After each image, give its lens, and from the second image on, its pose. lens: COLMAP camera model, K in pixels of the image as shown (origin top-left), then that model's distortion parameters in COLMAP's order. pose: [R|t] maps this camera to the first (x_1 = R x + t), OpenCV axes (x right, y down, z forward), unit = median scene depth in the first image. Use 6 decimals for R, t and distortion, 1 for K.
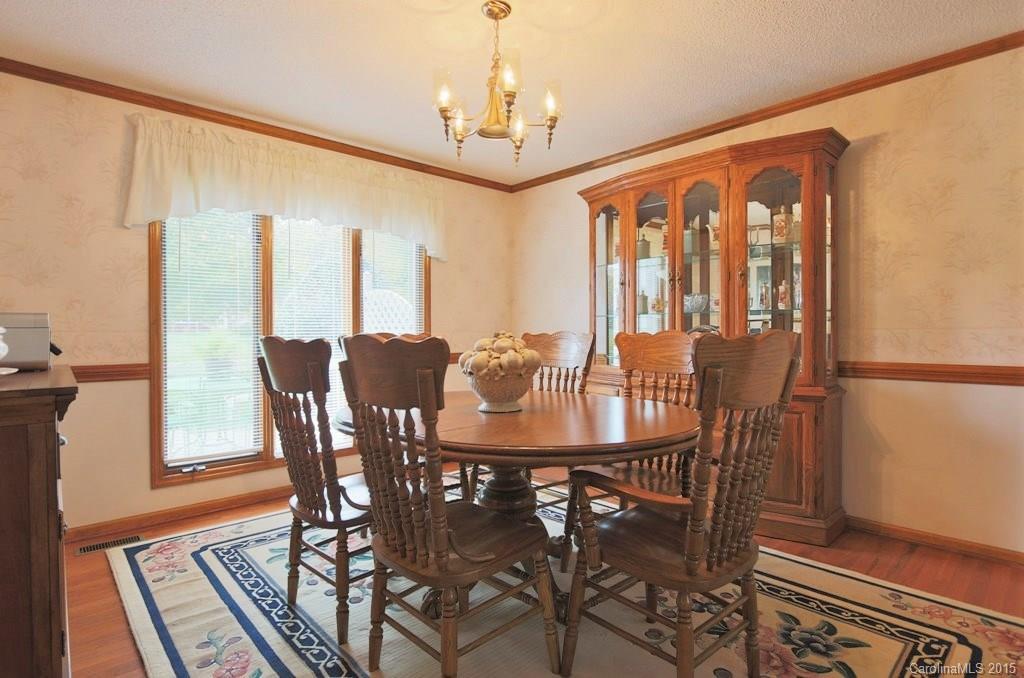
lens RADIAL K [[522.0, 0, 513.8], [0, 522.0, 338.3], [0, 0, 1]] dist [-0.006954, -0.004441]
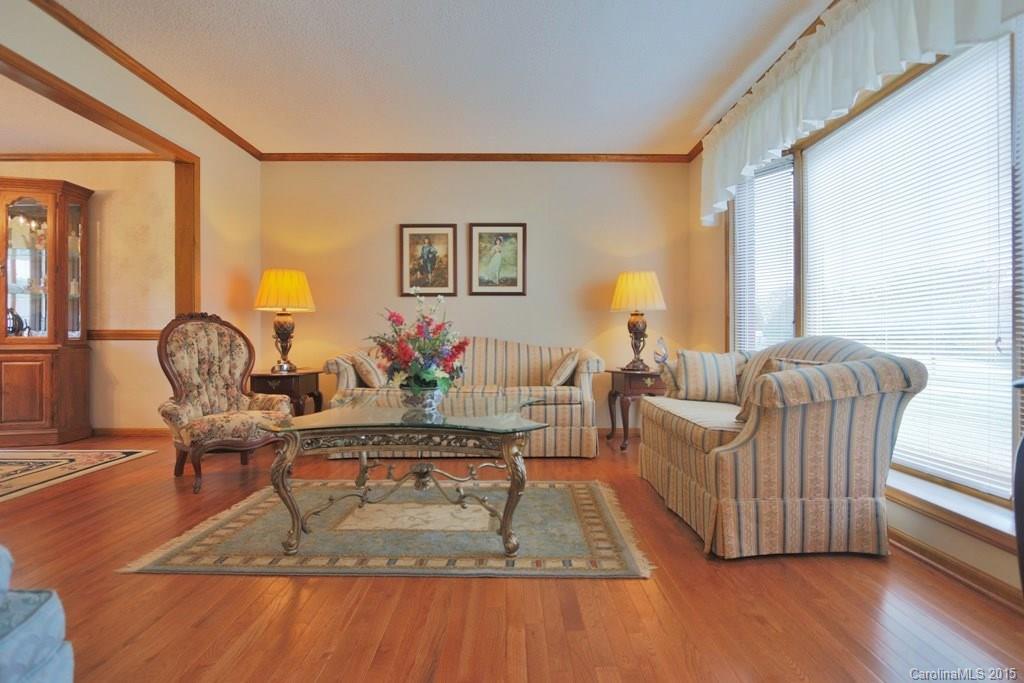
lens RADIAL K [[522.0, 0, 509.8], [0, 522.0, 343.3], [0, 0, 1]] dist [-0.006954, -0.004441]
pose [[0.687381, 0.002286, 0.726294, 0.380920], [-0.000965, 0.999997, -0.002234, 0.090072], [-0.726297, 0.000835, 0.687381, -1.019618]]
